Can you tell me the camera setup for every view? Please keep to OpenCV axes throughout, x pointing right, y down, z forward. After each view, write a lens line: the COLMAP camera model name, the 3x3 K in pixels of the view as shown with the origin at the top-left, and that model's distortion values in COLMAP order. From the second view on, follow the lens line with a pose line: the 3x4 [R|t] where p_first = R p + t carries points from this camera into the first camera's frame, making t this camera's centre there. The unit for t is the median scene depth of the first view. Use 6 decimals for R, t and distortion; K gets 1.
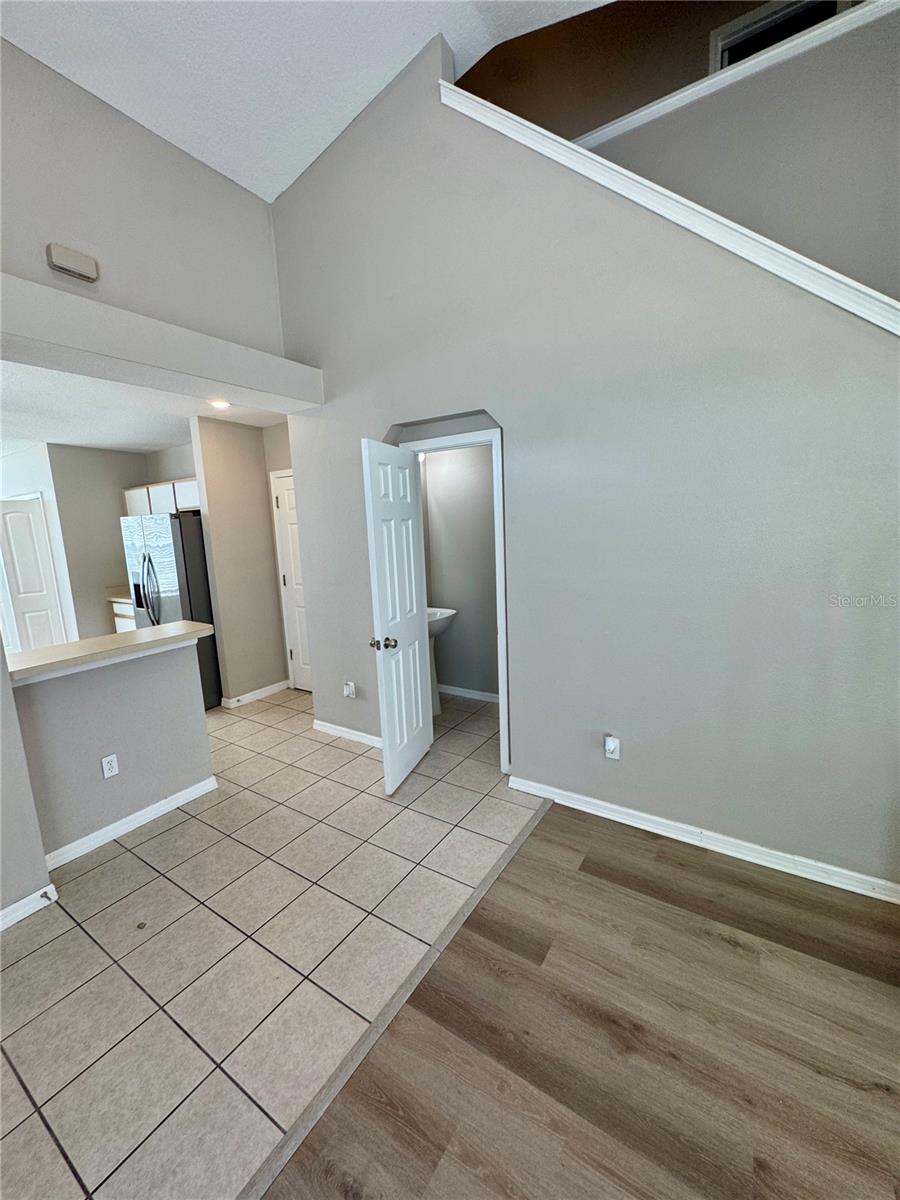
lens RADIAL K [[478.5, 0, 451.5], [0, 478.5, 606.6], [0, 0, 1]] dist [-0.006945, 0.000579]
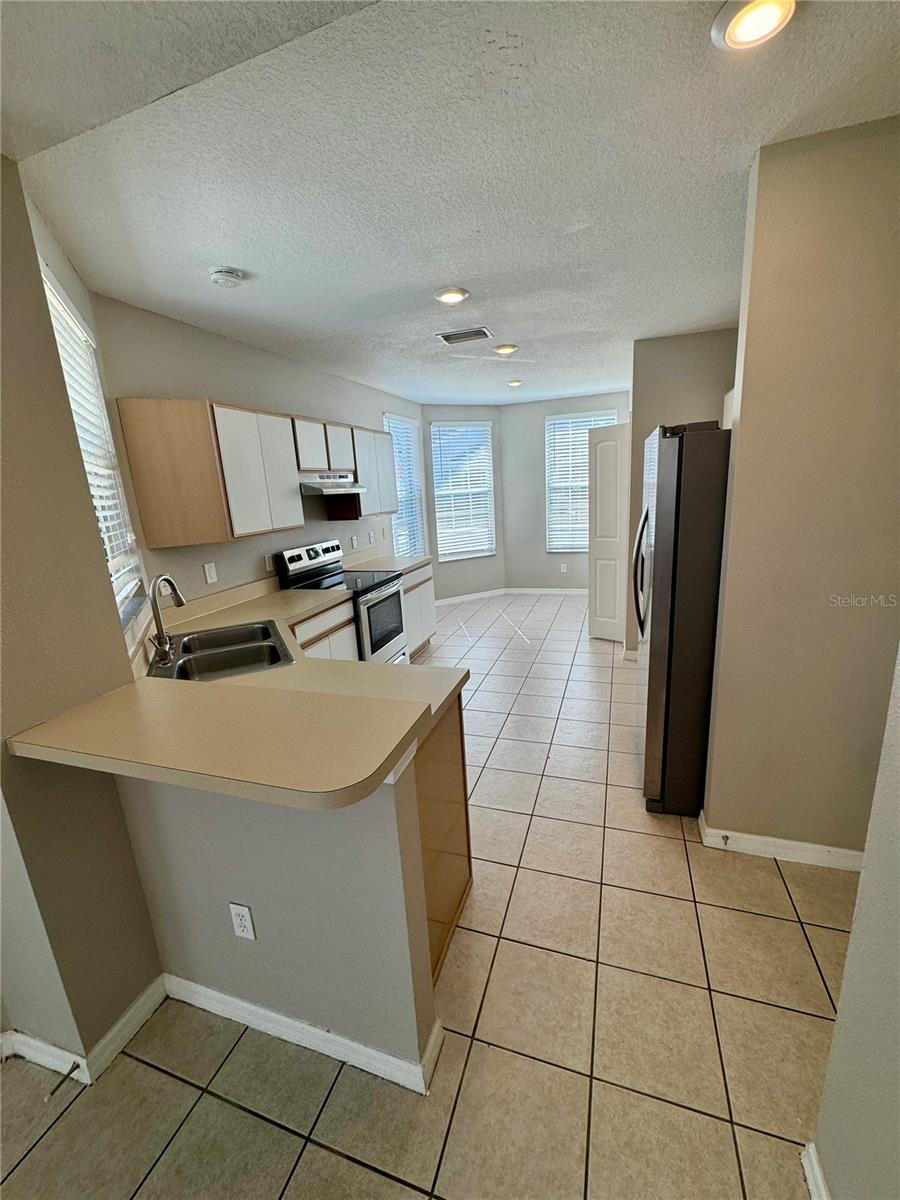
lens RADIAL K [[479.8, 0, 450.0], [0, 479.8, 600.0], [0, 0, 1]] dist [0.000485, 0.000213]
pose [[0.243321, 0.248745, -0.937508, -0.249030], [-0.114954, 0.967140, 0.226772, -0.189687], [0.963110, 0.052592, 0.263919, 1.142675]]
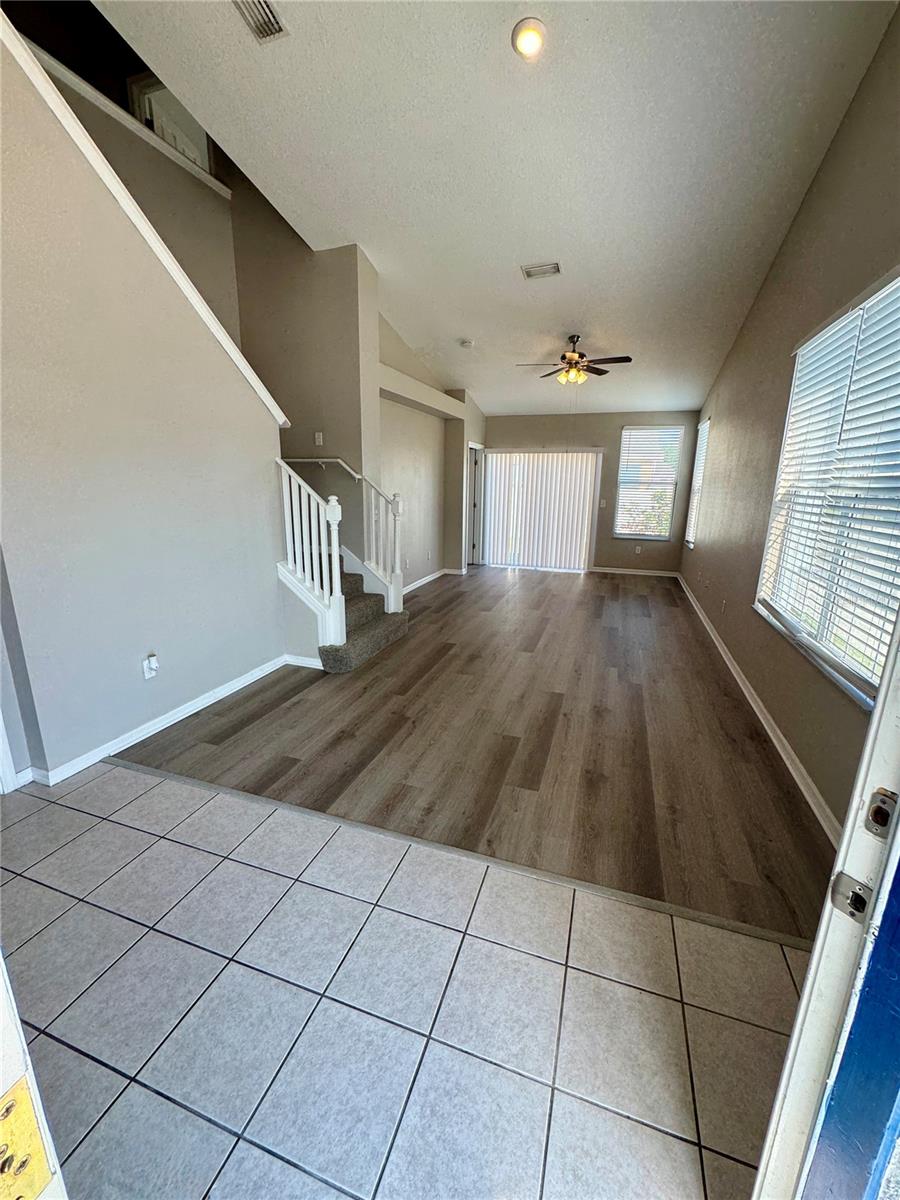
lens RADIAL K [[482.3, 0, 451.9], [0, 482.3, 600.0], [0, 0, 1]] dist [-0.003776, 0.000420]
pose [[-0.244085, -0.197184, 0.949495, -0.950774], [0.161009, 0.957280, 0.240191, -0.015905], [-0.956294, 0.211504, -0.201909, 0.555816]]
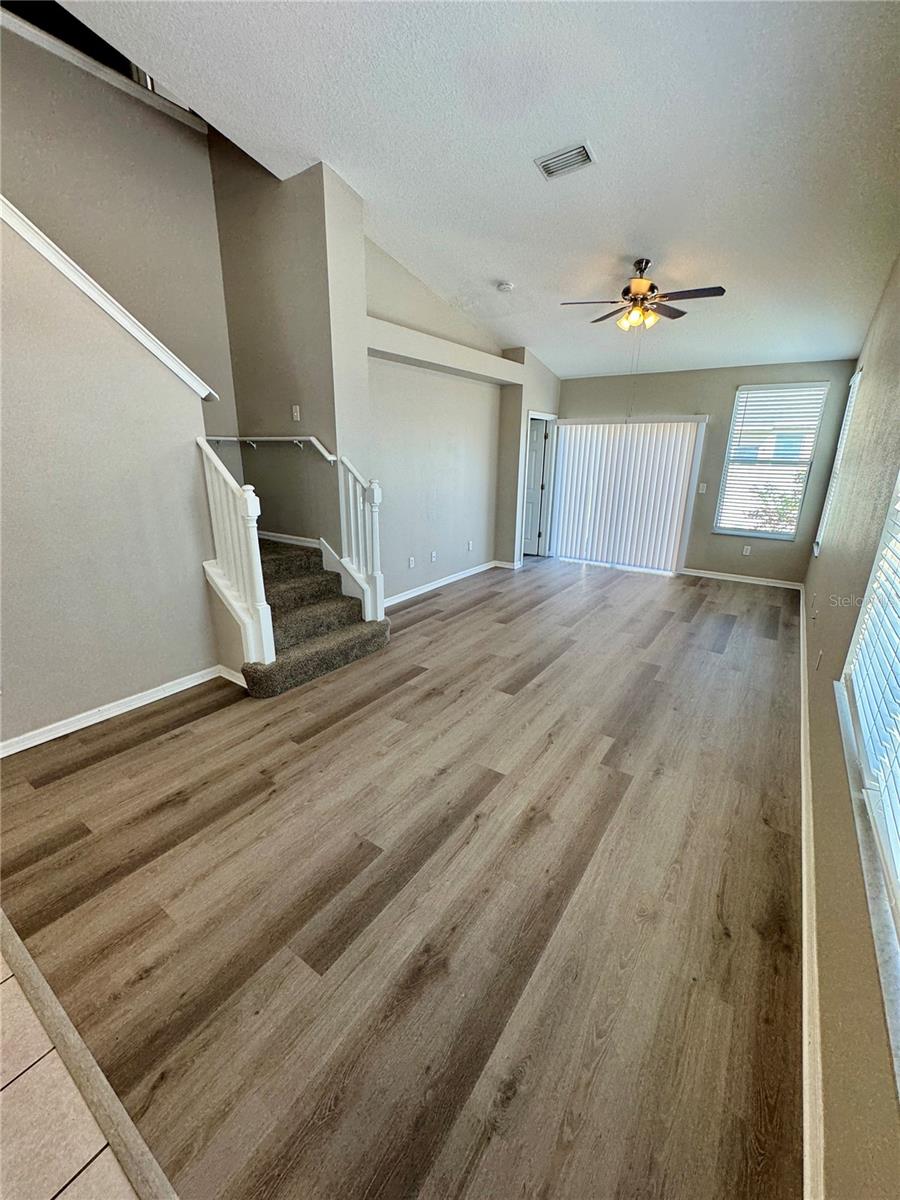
lens RADIAL K [[482.3, 0, 451.9], [0, 482.3, 600.0], [0, 0, 1]] dist [-0.003776, 0.000420]
pose [[0.026965, -0.257021, 0.966030, -0.592601], [0.157753, 0.955366, 0.249780, 0.030489], [-0.987110, 0.145659, 0.066307, -0.035485]]
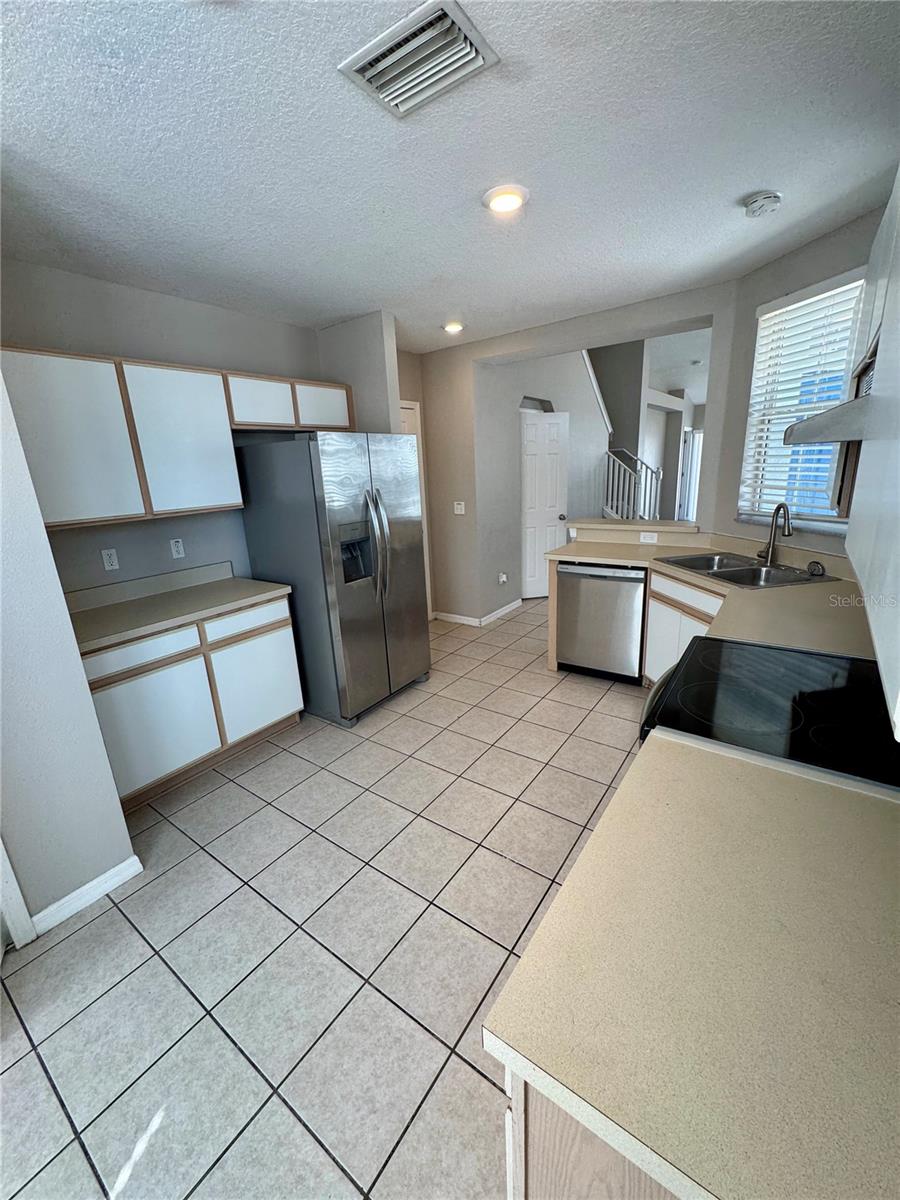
lens RADIAL K [[479.8, 0, 450.0], [0, 479.8, 600.0], [0, 0, 1]] dist [0.000485, 0.000213]
pose [[0.044967, -0.264201, 0.963419, -2.523990], [0.173430, 0.951815, 0.252924, -0.220251], [-0.983819, 0.155712, 0.088621, 1.587025]]
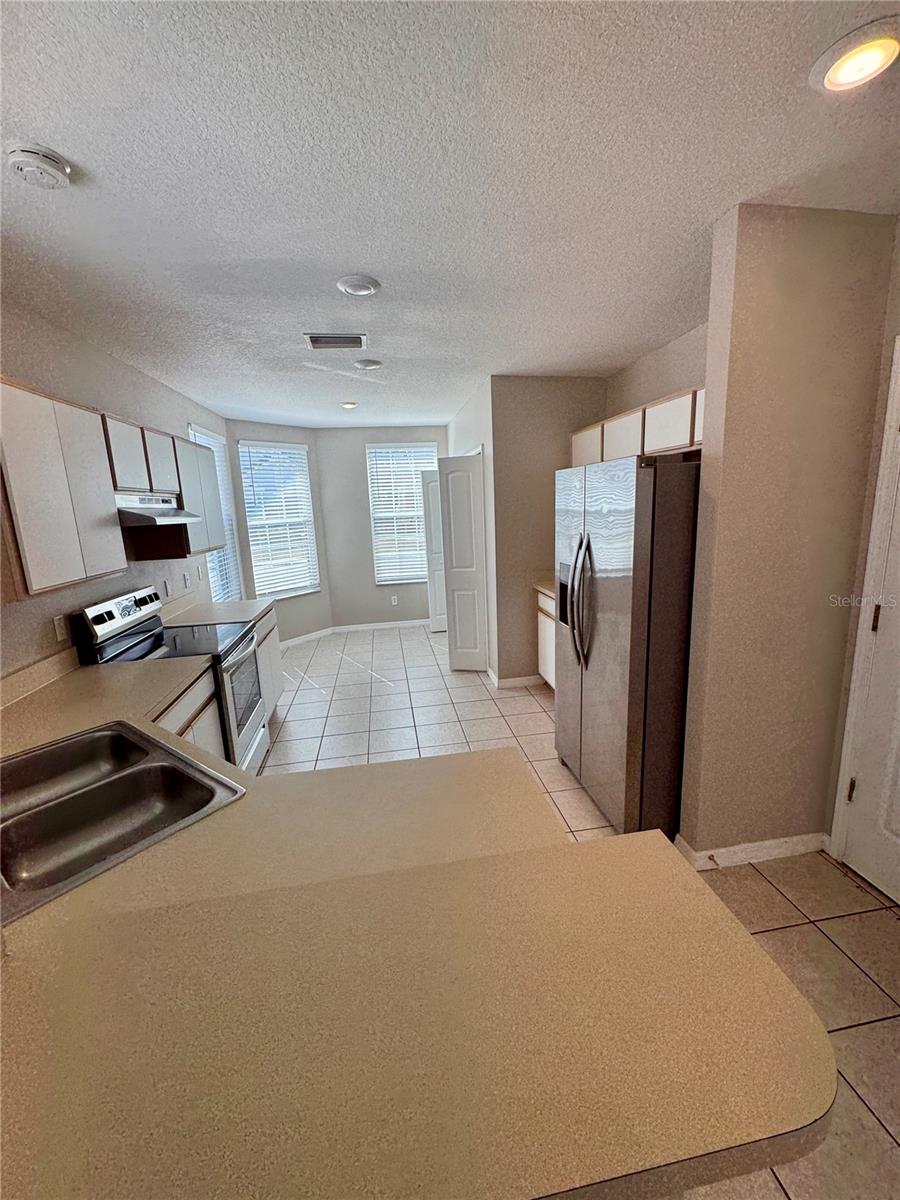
lens RADIAL K [[482.3, 0, 451.9], [0, 482.3, 600.0], [0, 0, 1]] dist [-0.003776, 0.000420]
pose [[0.663408, 0.155626, -0.731895, -0.578177], [-0.107803, 0.987806, 0.112326, -0.150853], [0.740452, 0.004383, 0.672095, 0.919437]]
